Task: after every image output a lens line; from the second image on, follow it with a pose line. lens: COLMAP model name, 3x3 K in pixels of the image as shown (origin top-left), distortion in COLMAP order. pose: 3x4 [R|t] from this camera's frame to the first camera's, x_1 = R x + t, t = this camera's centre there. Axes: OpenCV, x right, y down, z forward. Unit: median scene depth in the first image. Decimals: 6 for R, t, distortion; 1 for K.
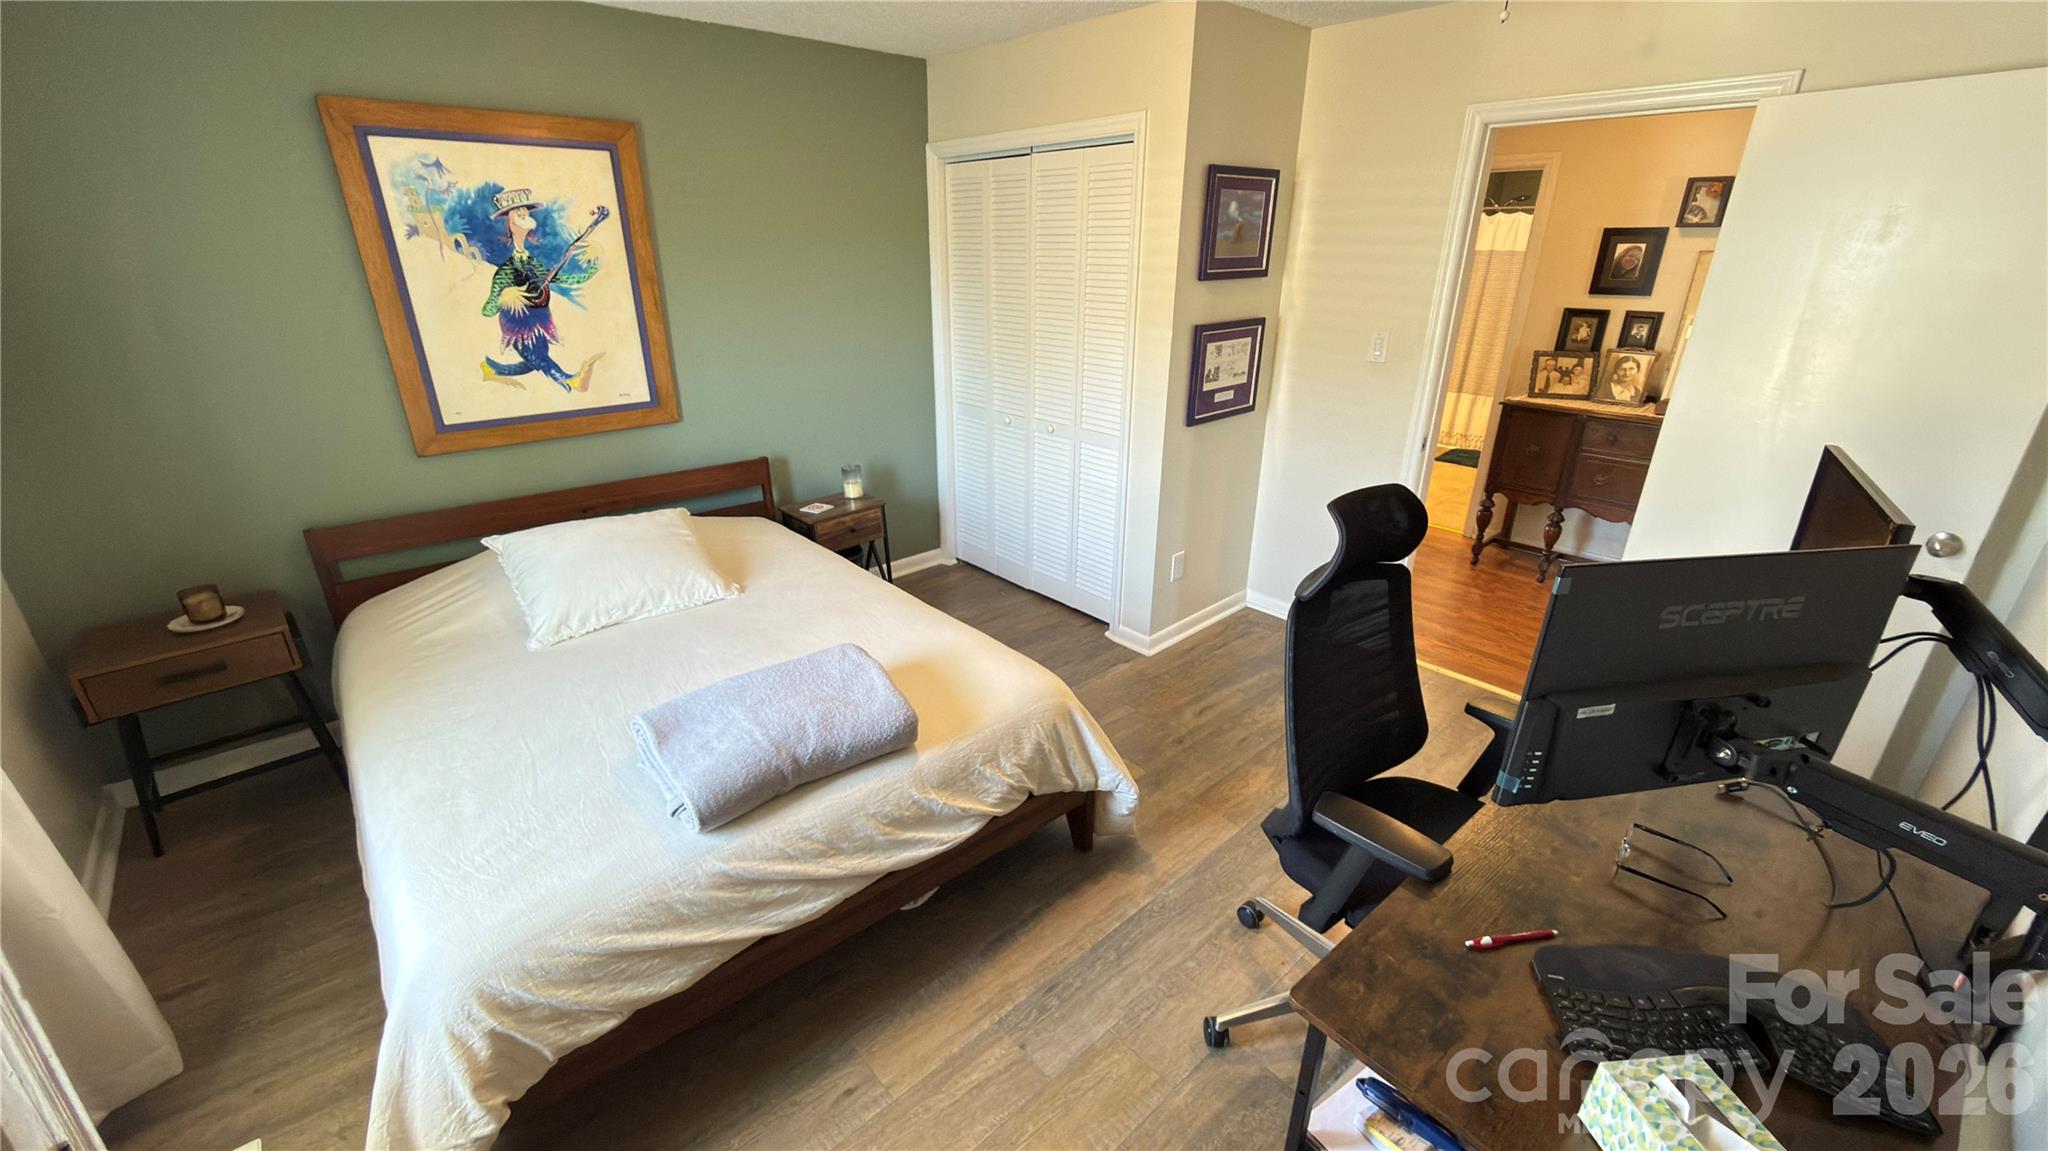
lens RADIAL K [[813.6, 0, 1023.5], [0, 813.6, 572.0], [0, 0, 1]] dist [-0.001396, 0.000038]
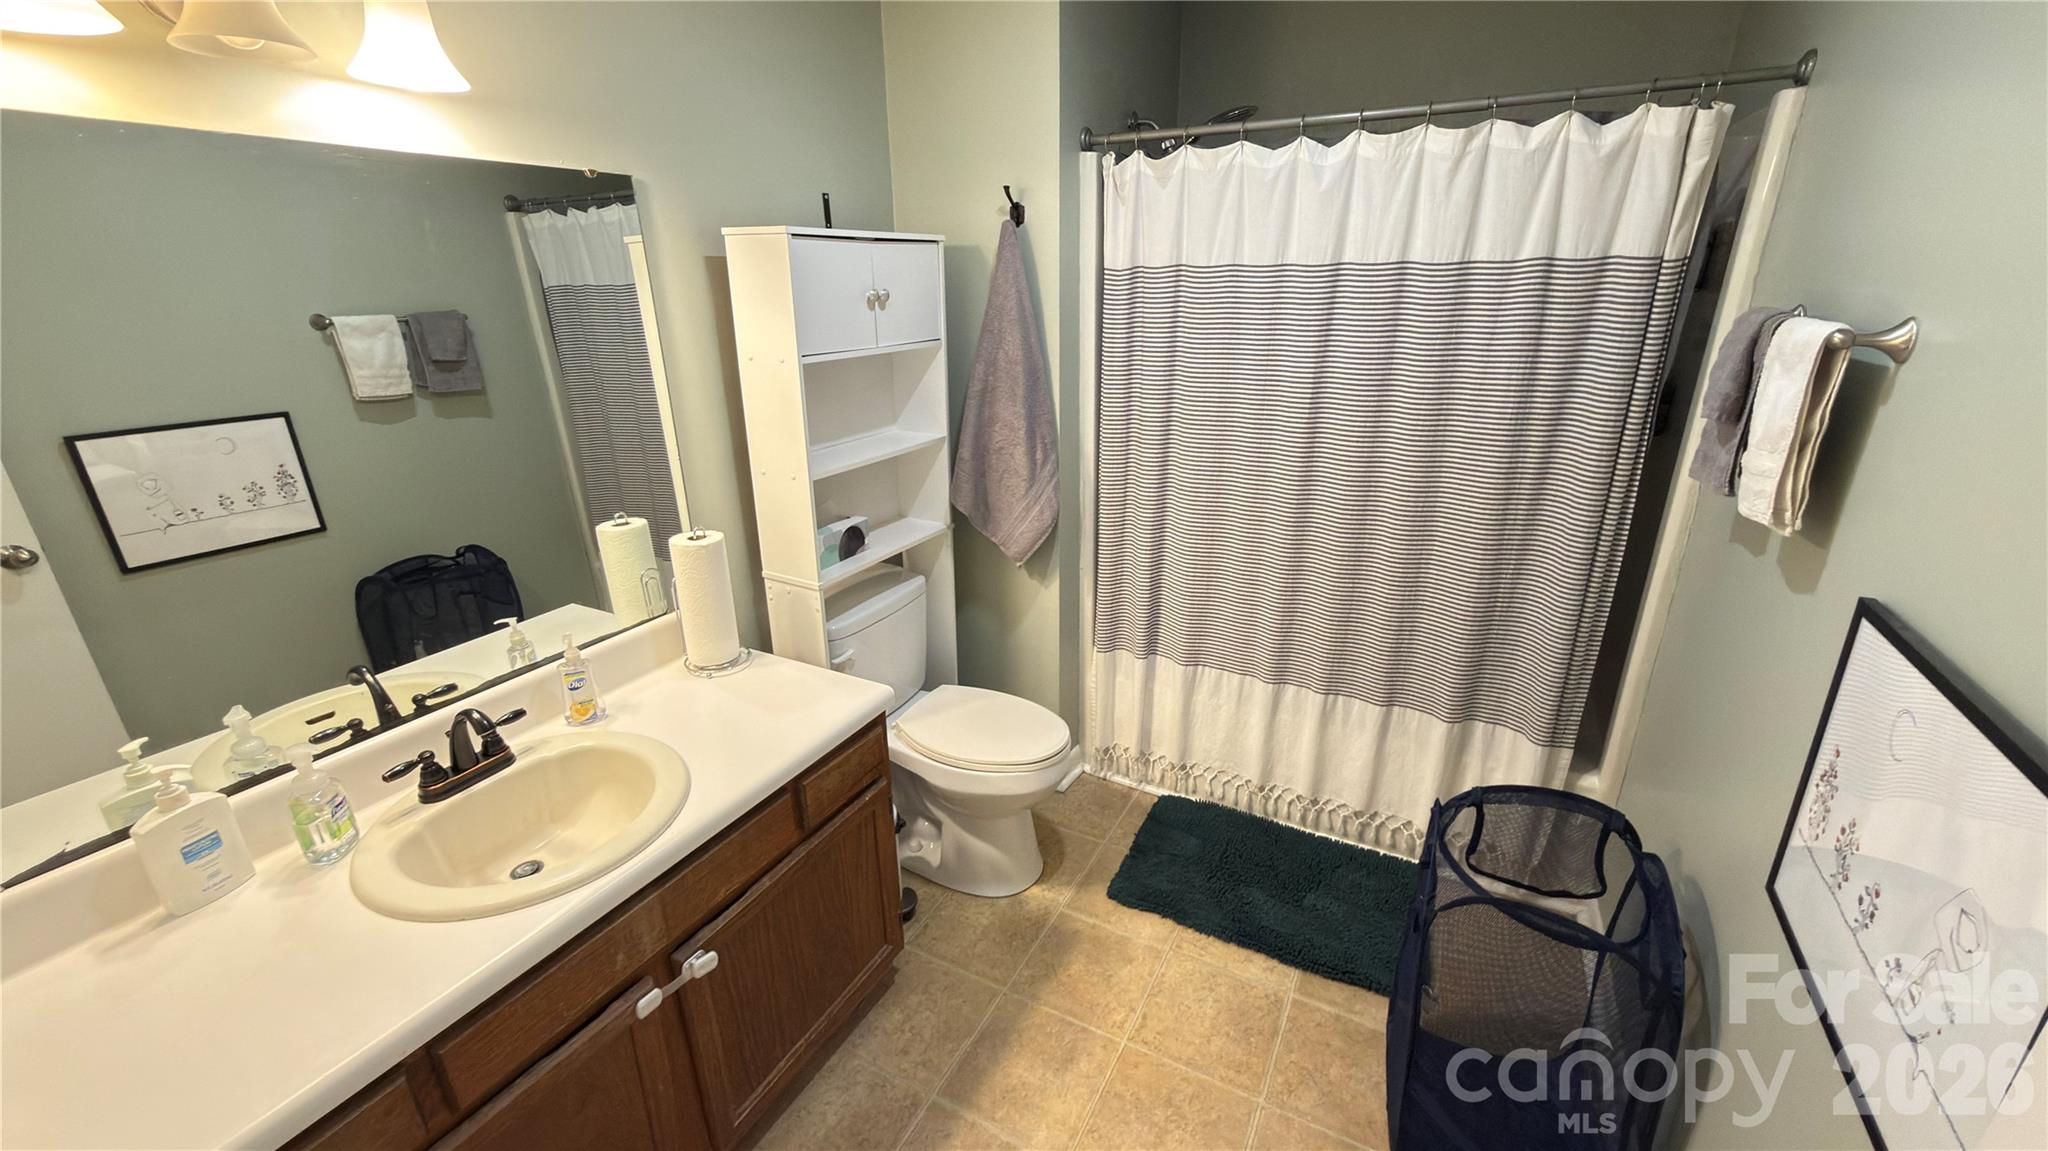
lens RADIAL K [[813.6, 0, 1023.0], [0, 813.6, 576.5], [0, 0, 1]] dist [-0.001396, 0.000038]
pose [[0.947606, -0.129605, 0.291967, 0.380663], [0.138048, 0.990390, -0.008412, -0.260489], [-0.288071, 0.048276, 0.956391, 0.668417]]
